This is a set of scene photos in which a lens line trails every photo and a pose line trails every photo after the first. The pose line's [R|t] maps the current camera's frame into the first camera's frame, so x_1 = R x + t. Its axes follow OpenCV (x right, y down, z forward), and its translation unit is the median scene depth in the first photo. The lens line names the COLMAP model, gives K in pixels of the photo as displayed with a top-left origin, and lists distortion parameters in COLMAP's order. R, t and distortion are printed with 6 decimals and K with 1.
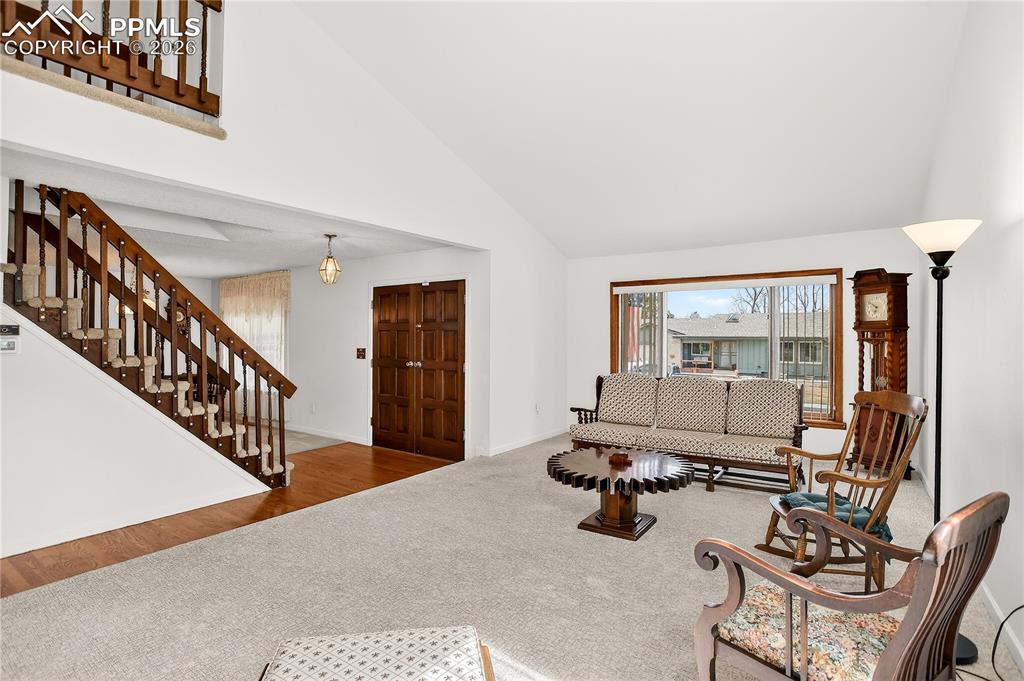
lens RADIAL K [[497.7, 0, 503.4], [0, 497.7, 335.6], [0, 0, 1]] dist [-0.066295, 0.041602]
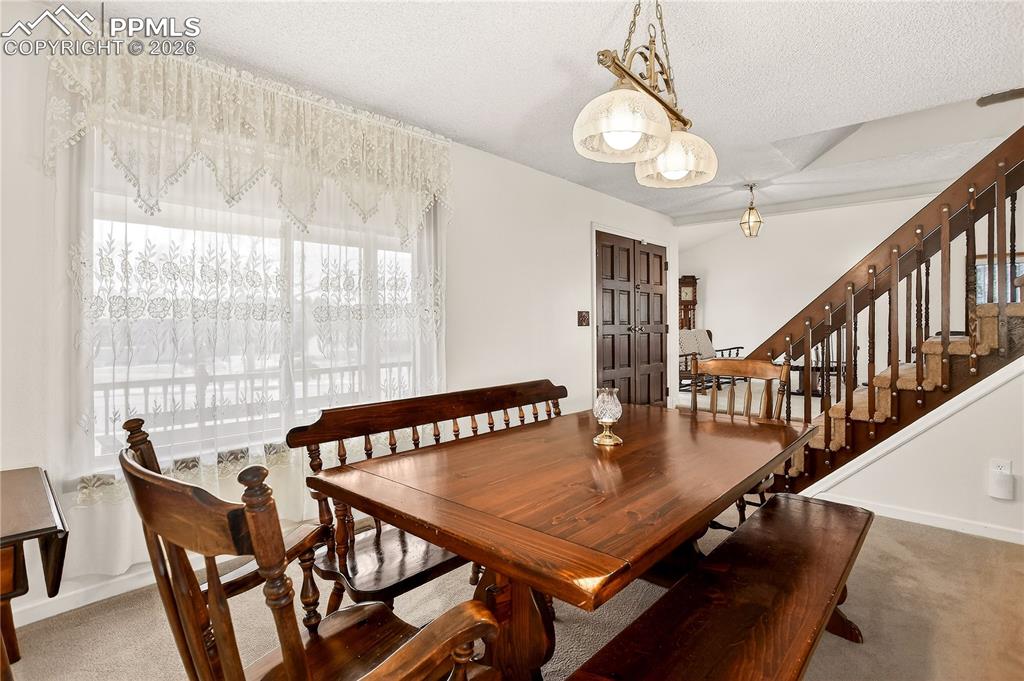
lens RADIAL K [[497.7, 0, 503.4], [0, 497.7, 335.6], [0, 0, 1]] dist [-0.066295, 0.041602]
pose [[0.144663, -0.024342, 0.989182, -1.017537], [0.012030, 0.999667, 0.022841, 0.043181], [-0.989408, 0.008596, 0.144907, 1.018449]]
